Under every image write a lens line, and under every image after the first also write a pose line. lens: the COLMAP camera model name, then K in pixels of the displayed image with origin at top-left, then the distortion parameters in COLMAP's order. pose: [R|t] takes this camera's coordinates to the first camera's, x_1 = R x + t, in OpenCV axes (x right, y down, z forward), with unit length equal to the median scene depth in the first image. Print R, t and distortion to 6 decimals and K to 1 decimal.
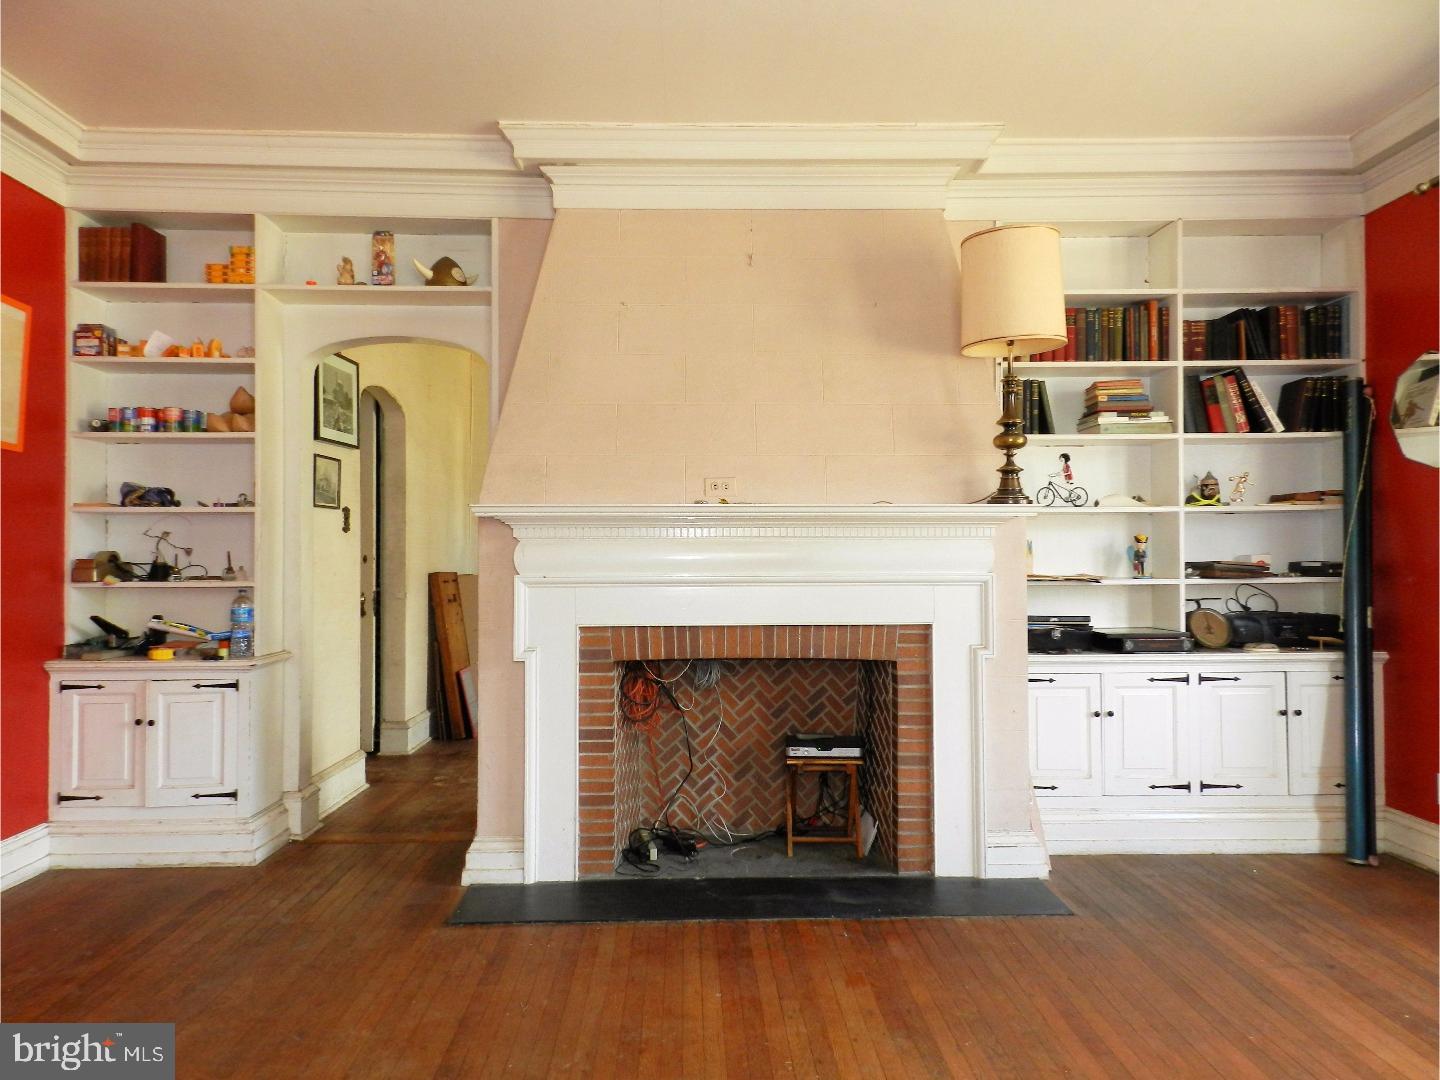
lens RADIAL K [[976.3, 0, 720.0], [0, 976.3, 540.5], [0, 0, 1]] dist [0.011359, 0.002106]
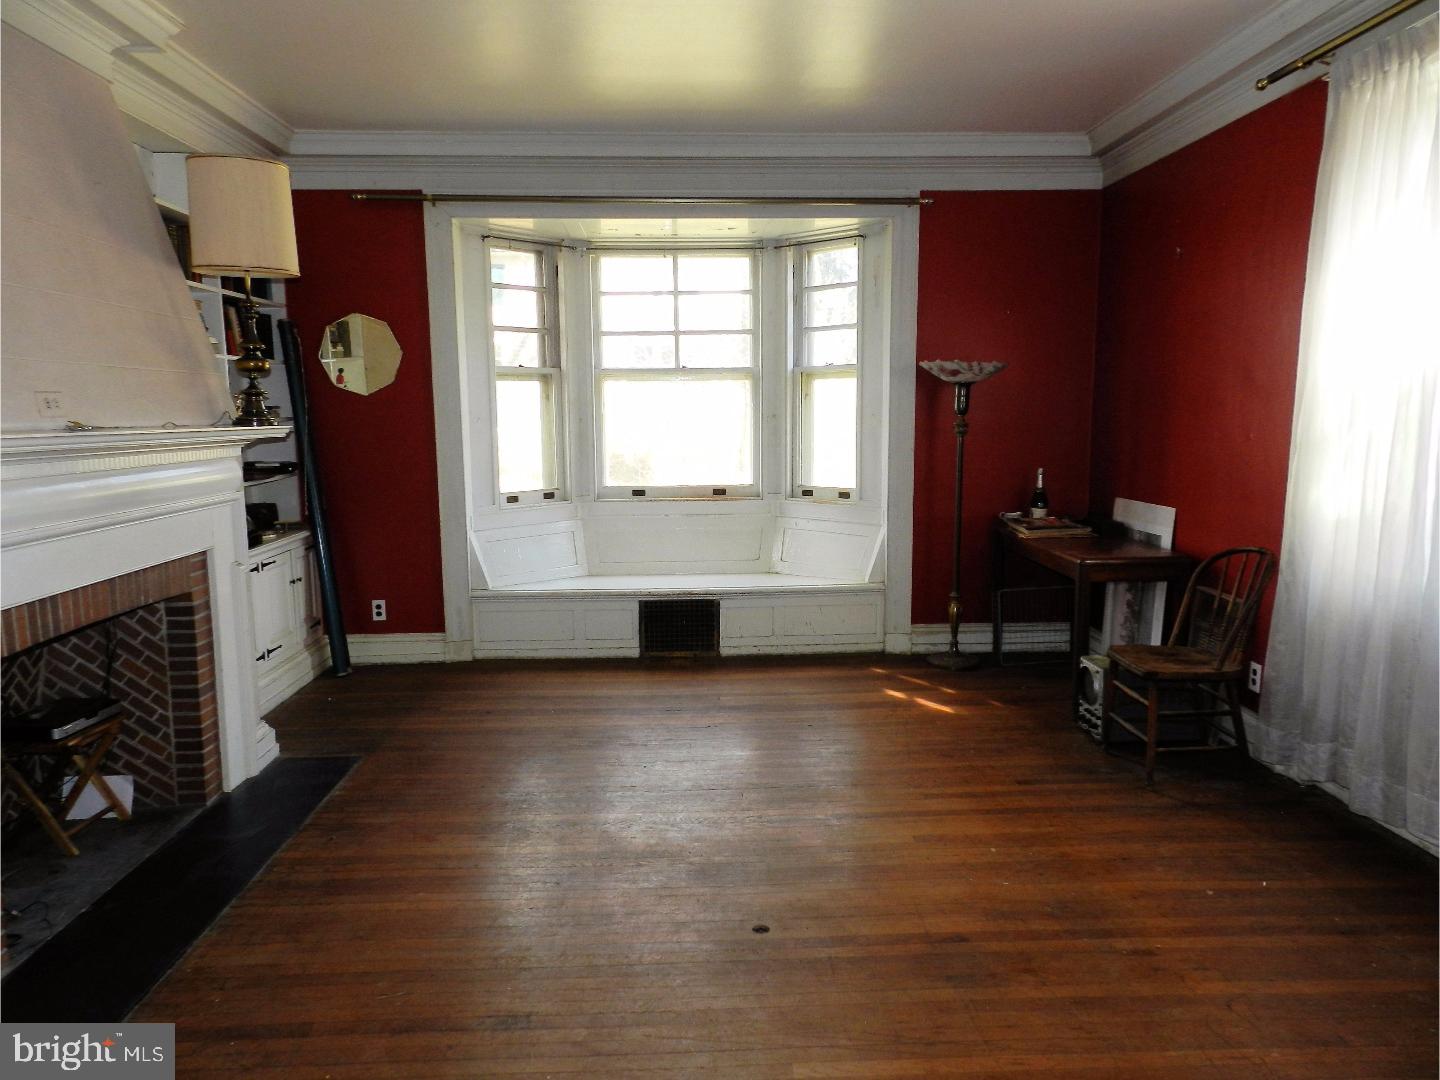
lens RADIAL K [[976.3, 0, 719.3], [0, 976.3, 539.2], [0, 0, 1]] dist [0.011359, 0.002106]
pose [[-0.002041, -0.128131, 0.991755, -0.758530], [-0.008269, 0.991726, 0.128110, -0.054661], [-0.999964, -0.007939, -0.003083, 0.486005]]
